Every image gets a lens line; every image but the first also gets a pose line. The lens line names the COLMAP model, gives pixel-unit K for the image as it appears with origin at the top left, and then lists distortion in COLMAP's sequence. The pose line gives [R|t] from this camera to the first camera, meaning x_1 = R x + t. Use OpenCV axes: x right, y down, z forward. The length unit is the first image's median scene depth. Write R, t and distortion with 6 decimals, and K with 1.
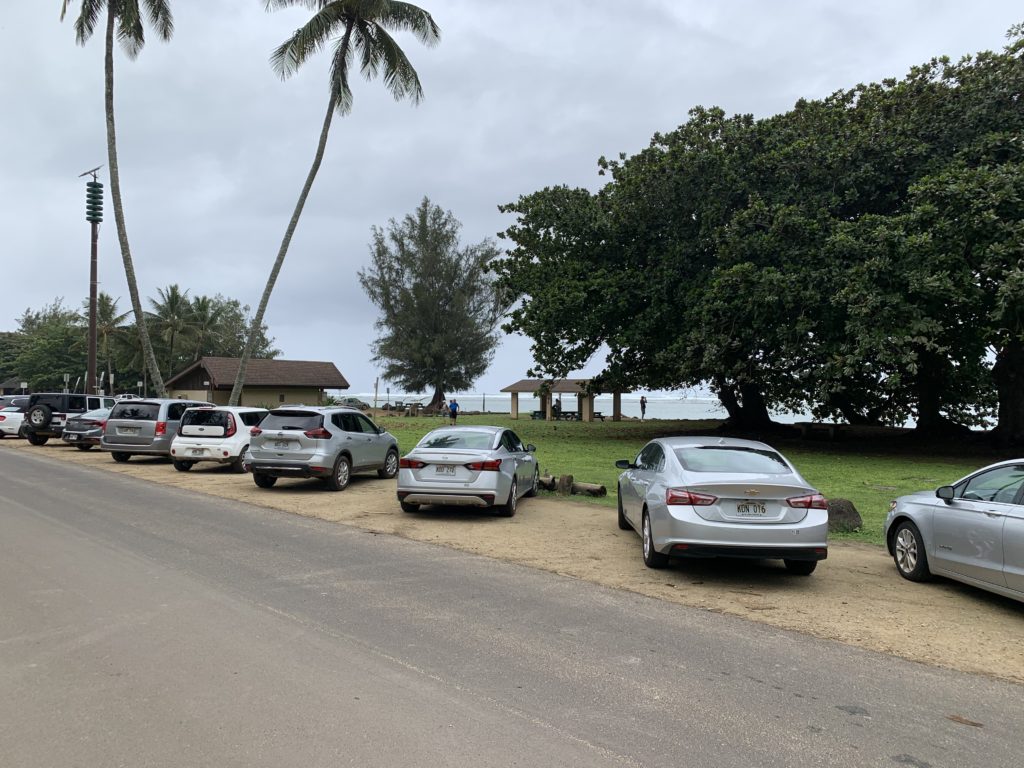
lens RADIAL K [[766.9, 0, 510.8], [0, 766.9, 383.1], [0, 0, 1]] dist [-0.005015, -0.001576]
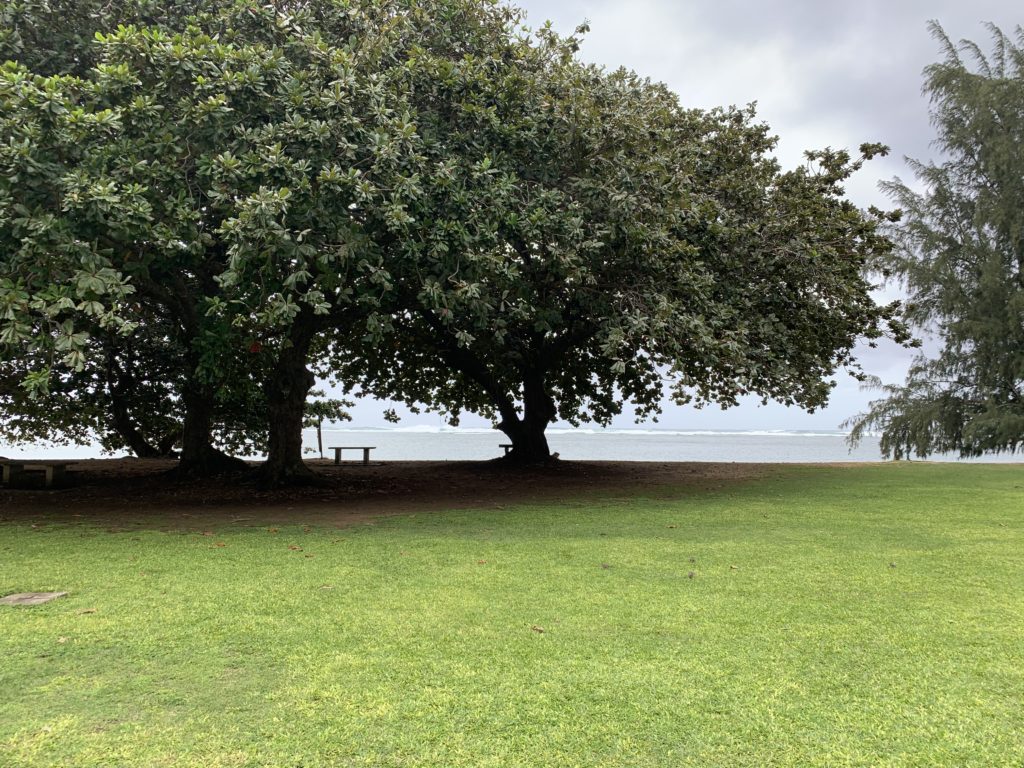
lens RADIAL K [[766.9, 0, 512.1], [0, 766.9, 383.5], [0, 0, 1]] dist [-0.005015, -0.001576]
pose [[0.699220, 0.039919, 0.713791, 0.360129], [-0.013566, 0.999001, -0.042581, 0.013882], [-0.714778, 0.020090, 0.699063, 0.421699]]
